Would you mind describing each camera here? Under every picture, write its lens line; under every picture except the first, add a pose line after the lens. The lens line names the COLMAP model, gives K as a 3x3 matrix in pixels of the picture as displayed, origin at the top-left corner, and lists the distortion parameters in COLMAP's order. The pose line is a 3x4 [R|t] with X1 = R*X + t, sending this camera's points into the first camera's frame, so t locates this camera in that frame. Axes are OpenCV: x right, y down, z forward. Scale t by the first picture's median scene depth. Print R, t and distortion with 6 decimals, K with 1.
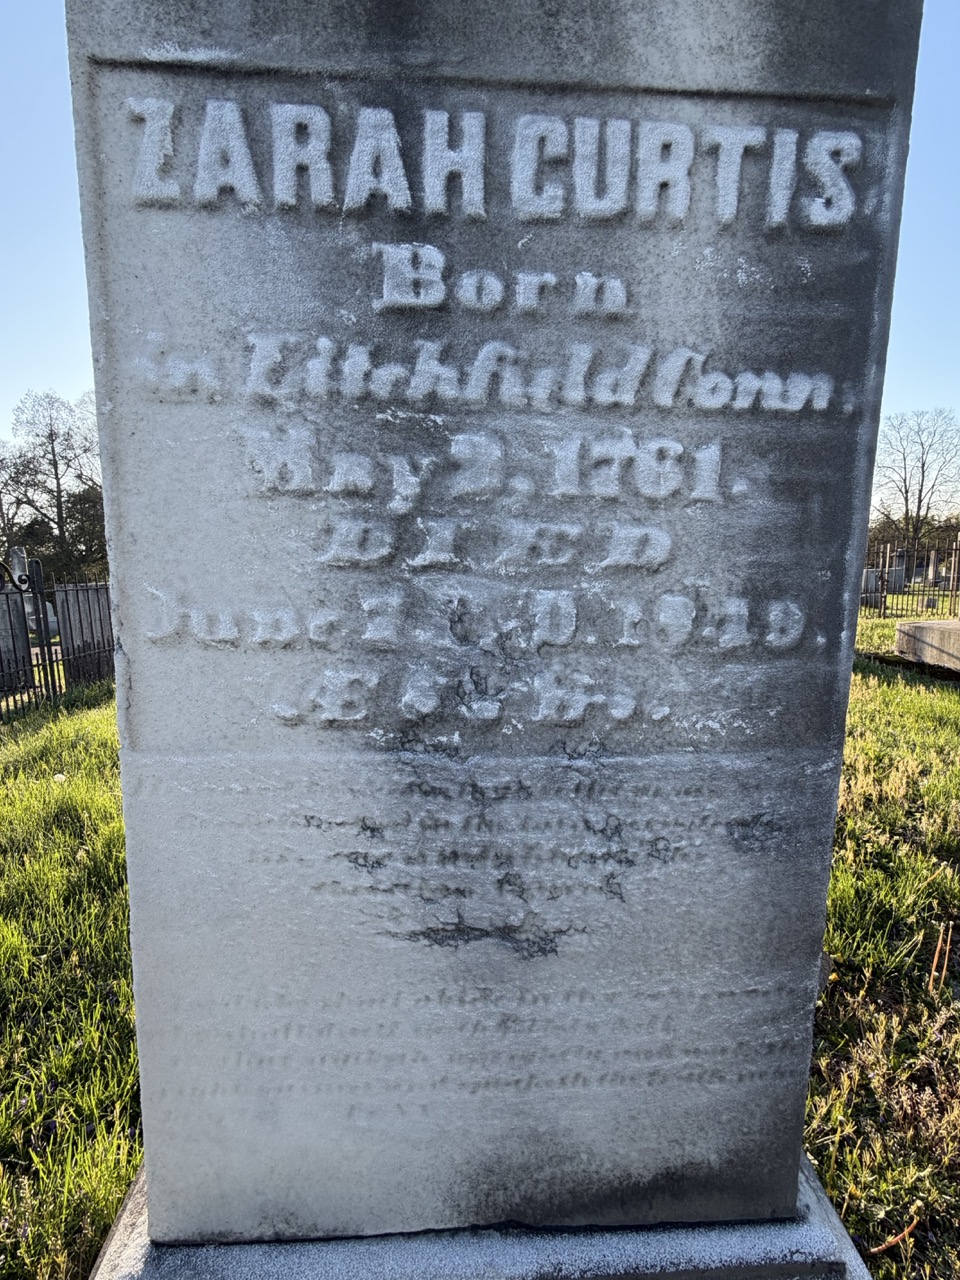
lens RADIAL K [[569.6, 0, 480.5], [0, 569.6, 632.4], [0, 0, 1]] dist [-0.000303, -0.000660]
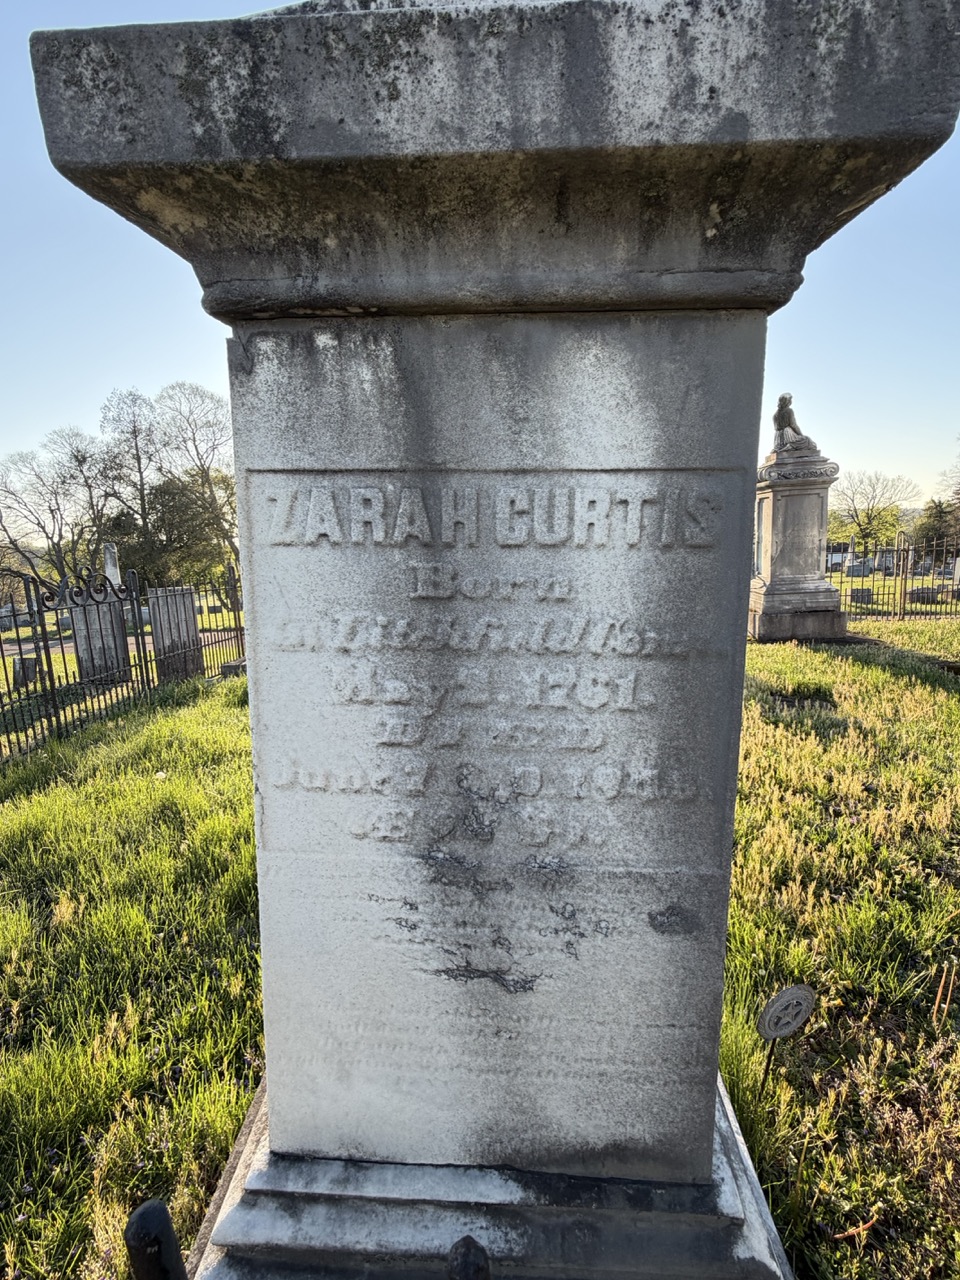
lens RADIAL K [[569.6, 0, 478.7], [0, 569.6, 639.8], [0, 0, 1]] dist [-0.000303, -0.000660]
pose [[0.994181, 0.009864, -0.107265, 0.138471], [-0.006606, 0.999507, 0.030688, -0.381276], [0.107515, -0.029801, 0.993757, -0.449585]]
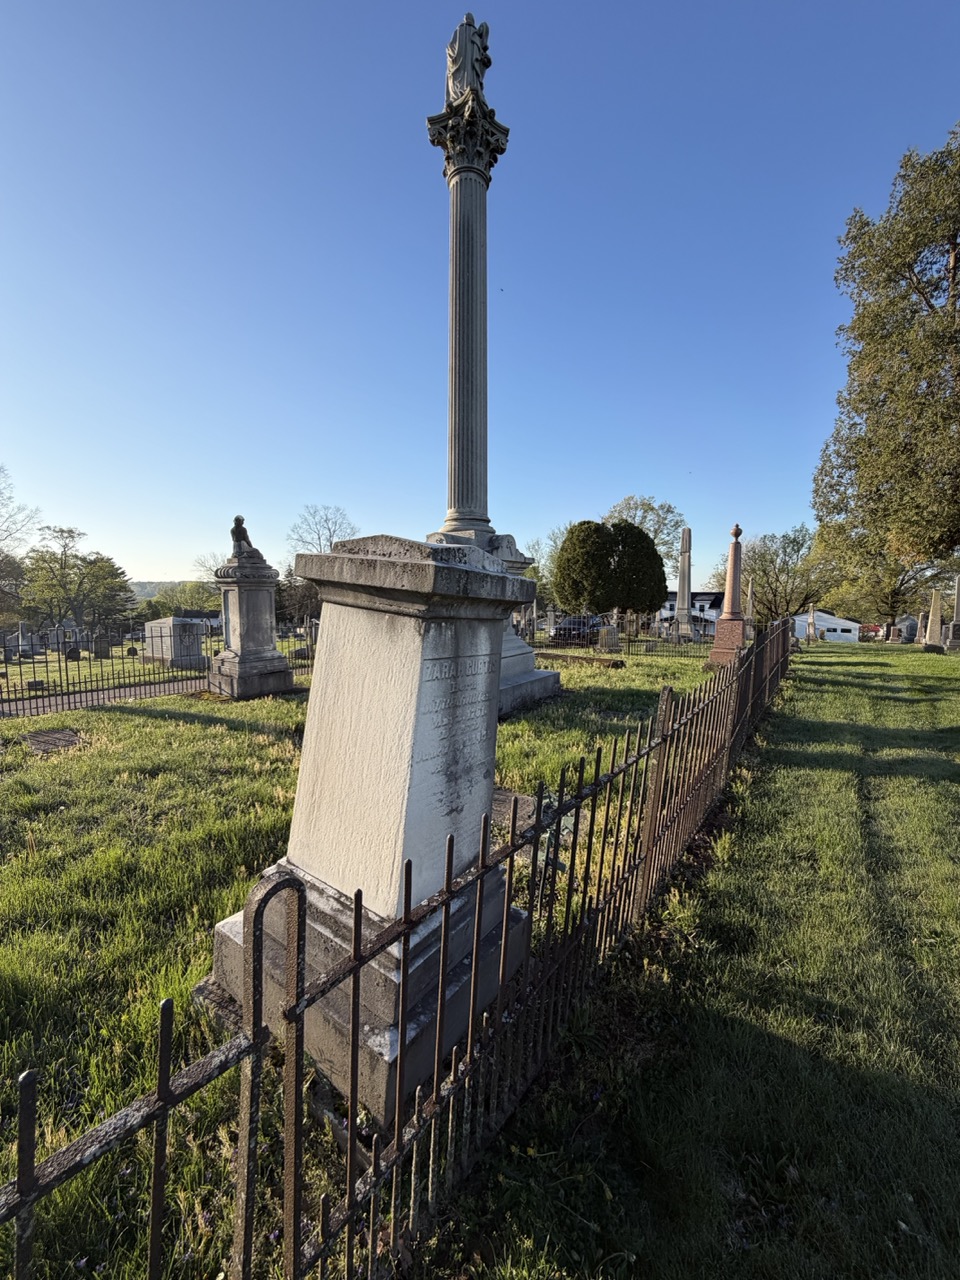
lens RADIAL K [[502.9, 0, 481.7], [0, 502.9, 642.4], [0, 0, 1]] dist [0.002284, -0.001036]
pose [[0.586340, -0.032526, 0.809412, -3.018421], [0.089141, 0.995716, -0.024561, -0.693068], [-0.805146, 0.086553, 0.586728, -1.654683]]
